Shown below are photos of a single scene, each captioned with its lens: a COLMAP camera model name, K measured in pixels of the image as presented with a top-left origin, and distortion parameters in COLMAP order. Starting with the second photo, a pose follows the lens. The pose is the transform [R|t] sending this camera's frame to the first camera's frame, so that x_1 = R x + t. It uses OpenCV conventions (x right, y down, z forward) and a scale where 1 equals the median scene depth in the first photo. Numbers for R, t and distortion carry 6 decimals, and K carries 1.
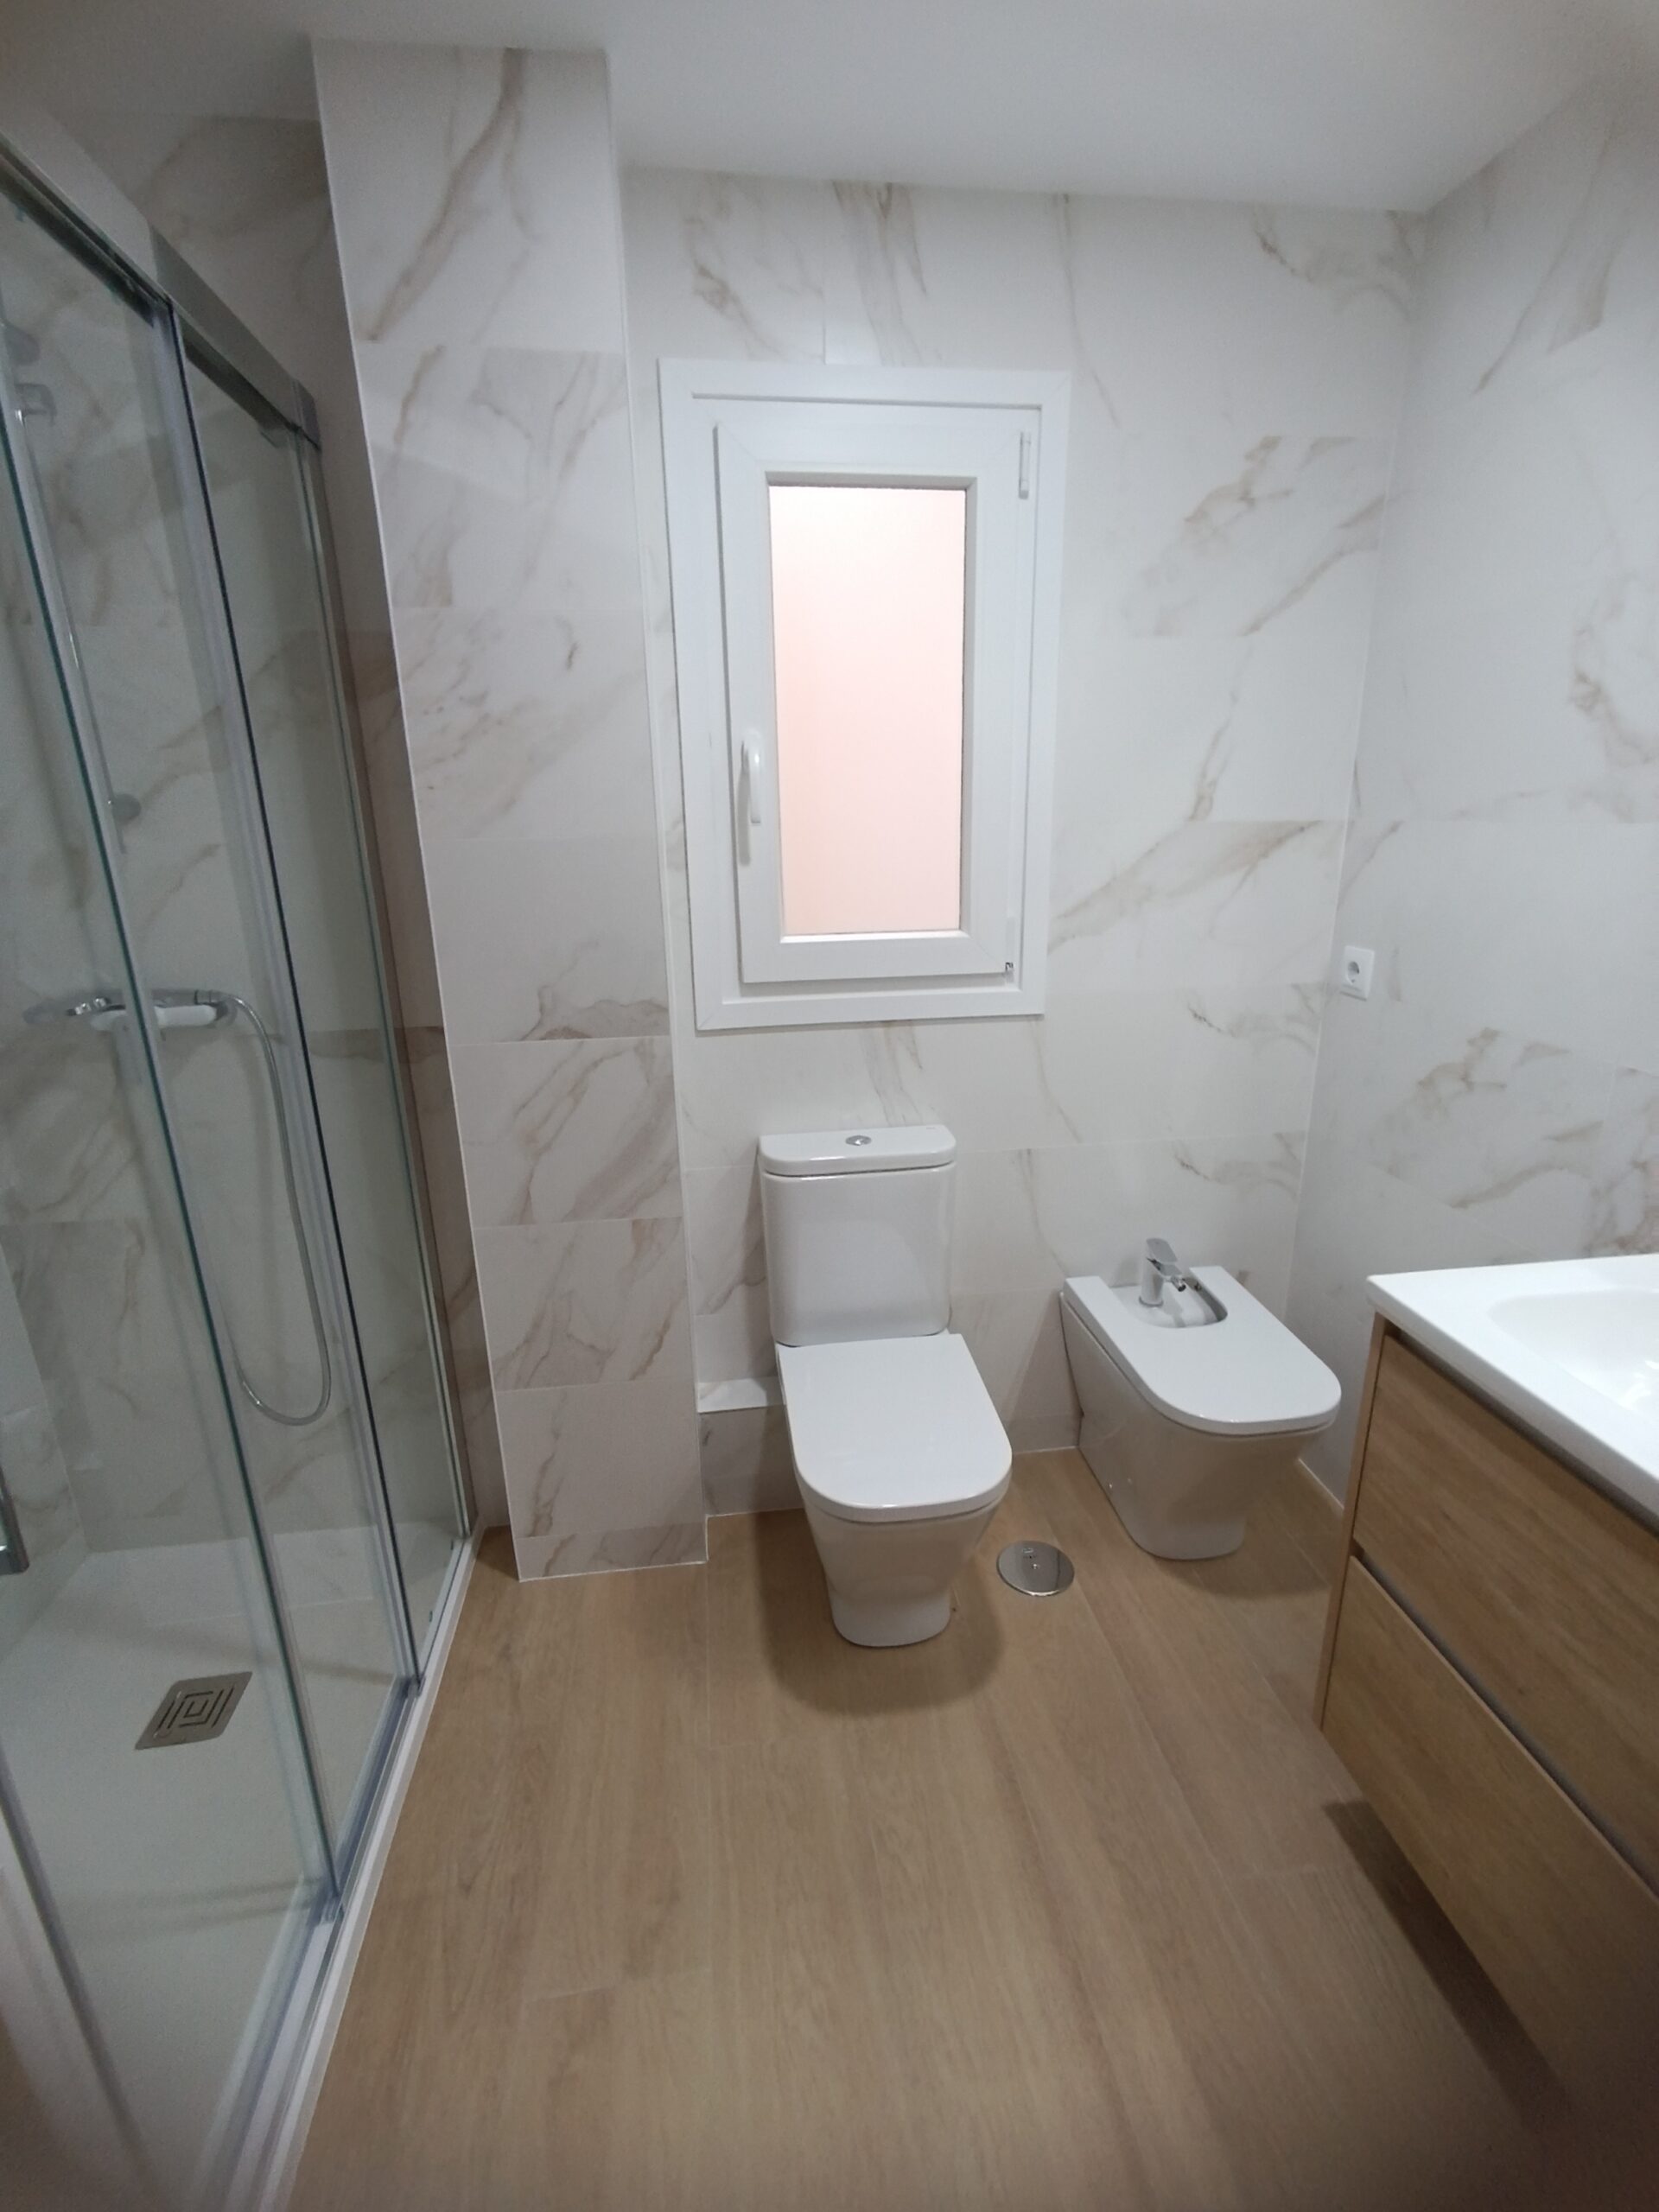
lens RADIAL K [[972.4, 0, 829.5], [0, 972.4, 1106.0], [0, 0, 1]] dist [-0.019835, 0.006369]
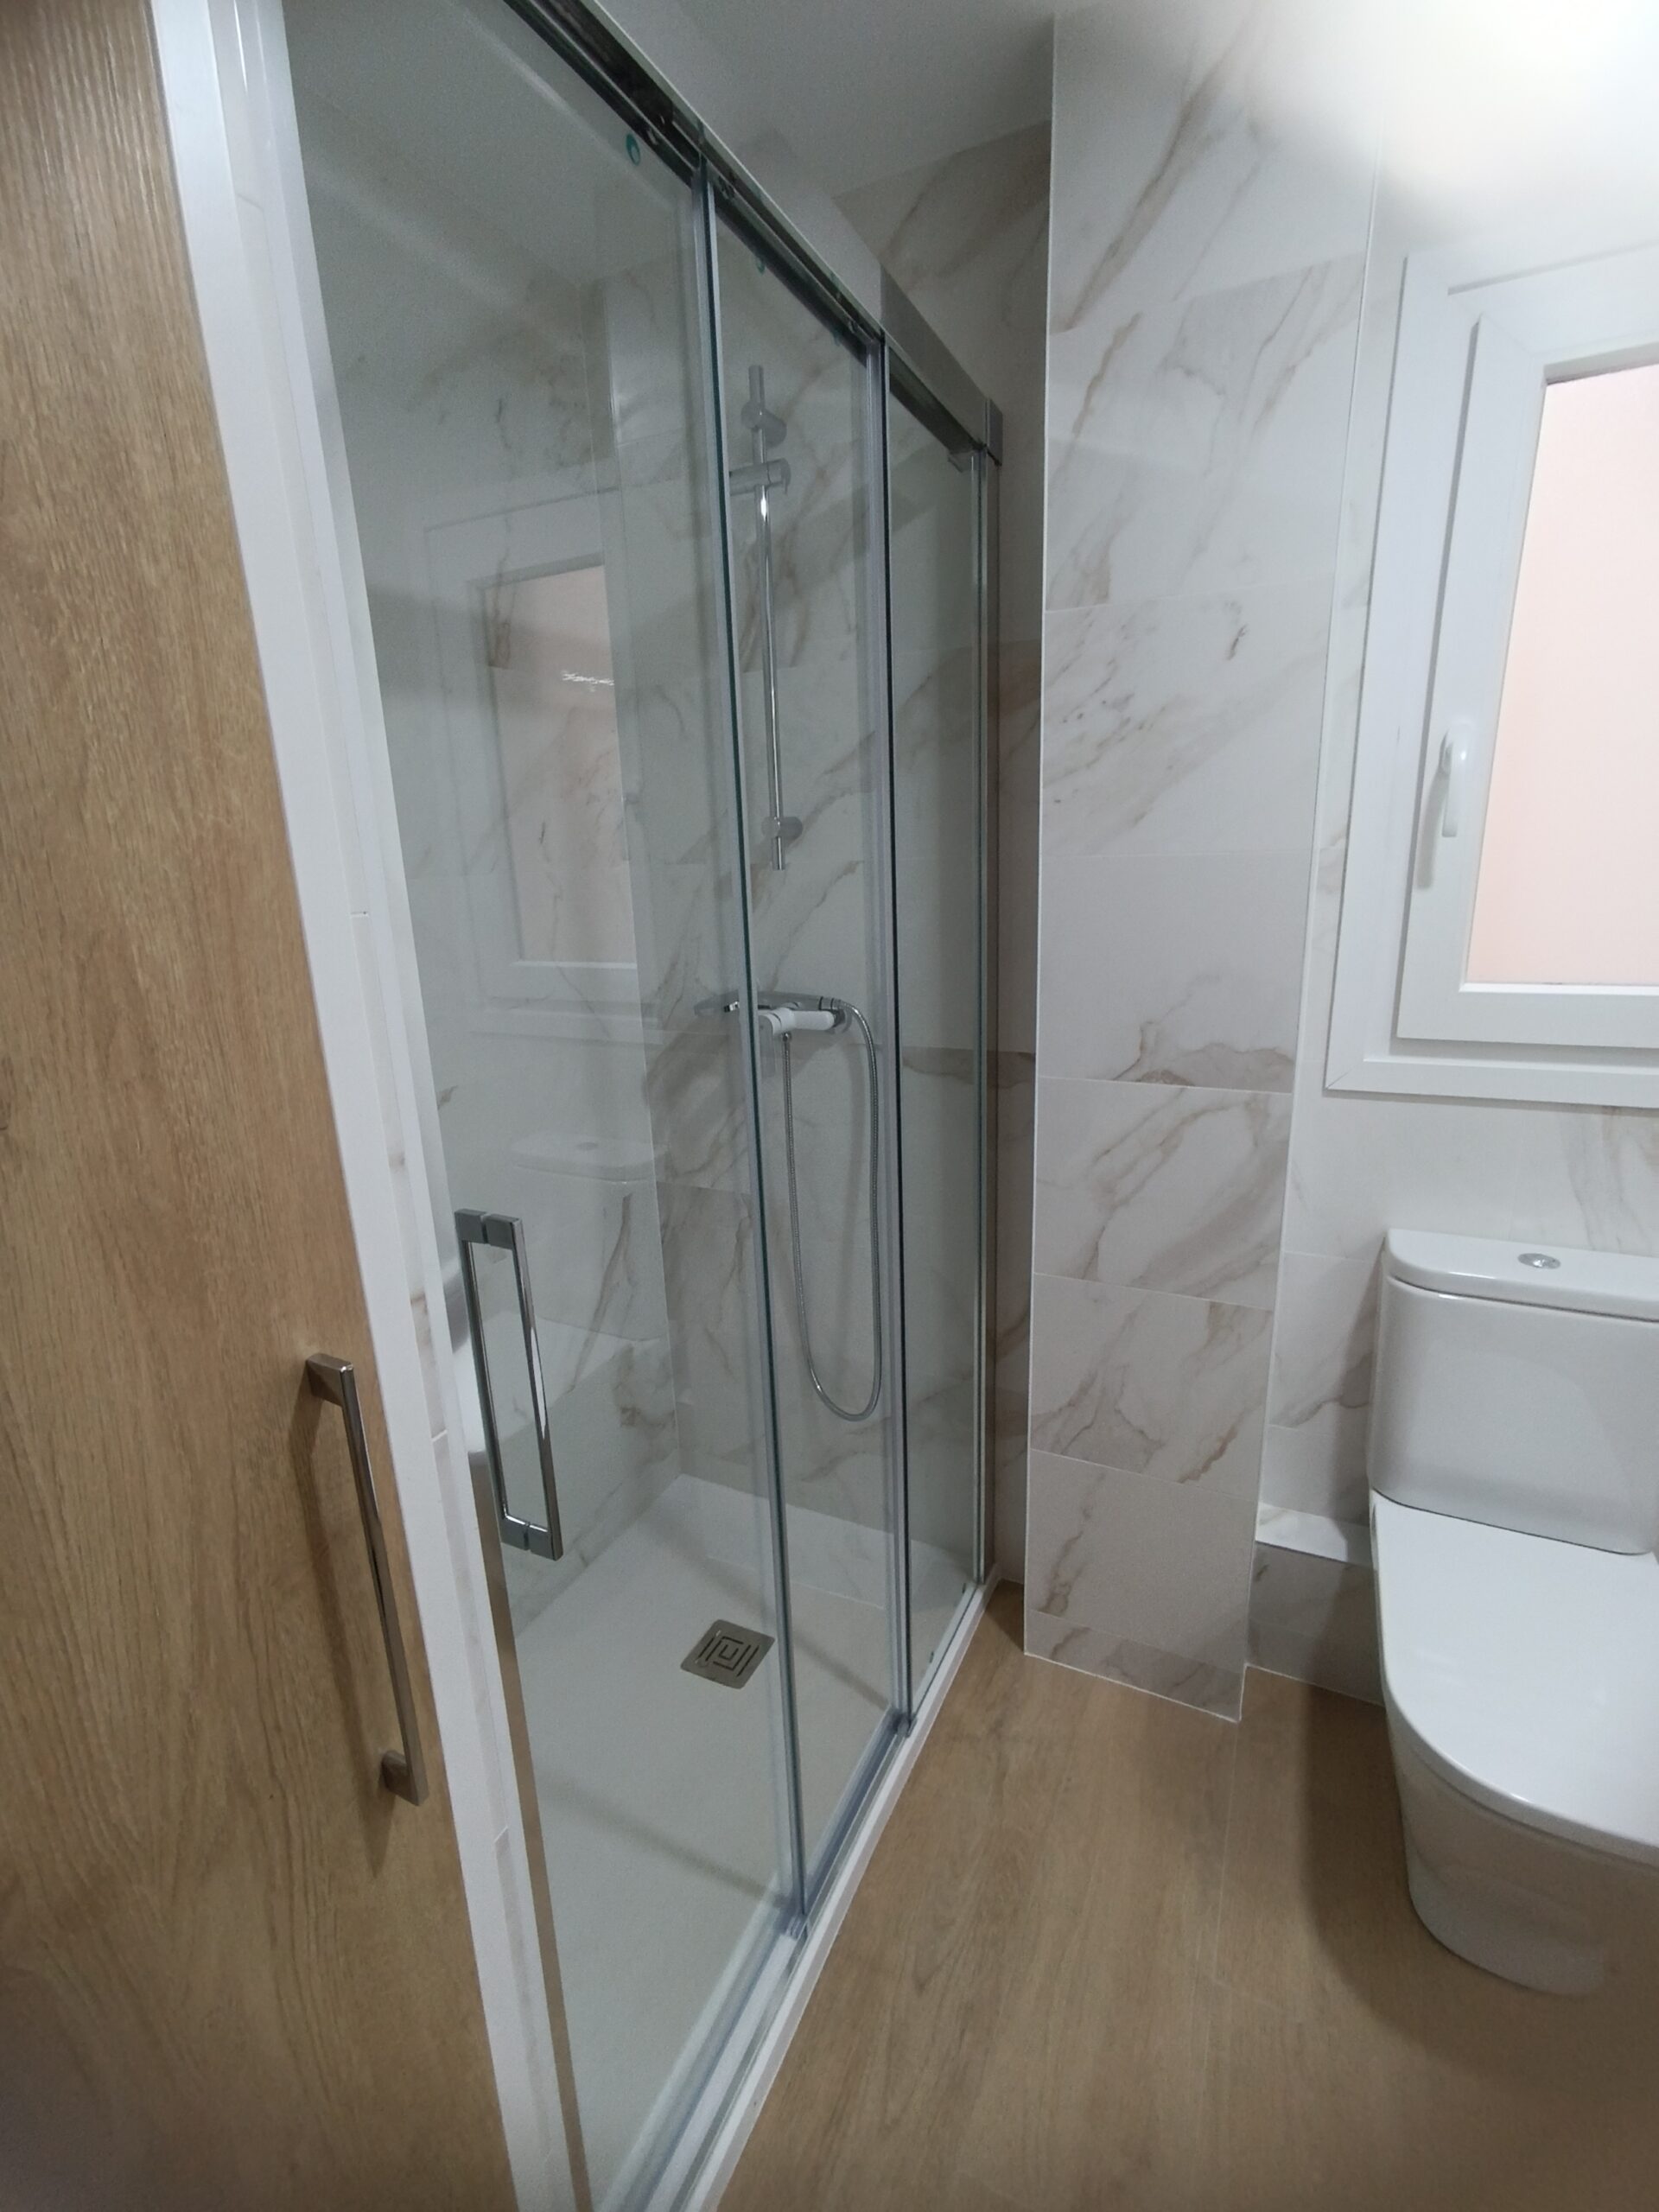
lens RADIAL K [[967.4, 0, 859.8], [0, 967.4, 1104.1], [0, 0, 1]] dist [-0.022542, 0.030675]
pose [[0.838831, 0.130164, -0.528602, -0.037159], [-0.143908, 0.989473, 0.015284, -0.023184], [0.525027, 0.063250, 0.848732, 0.111921]]
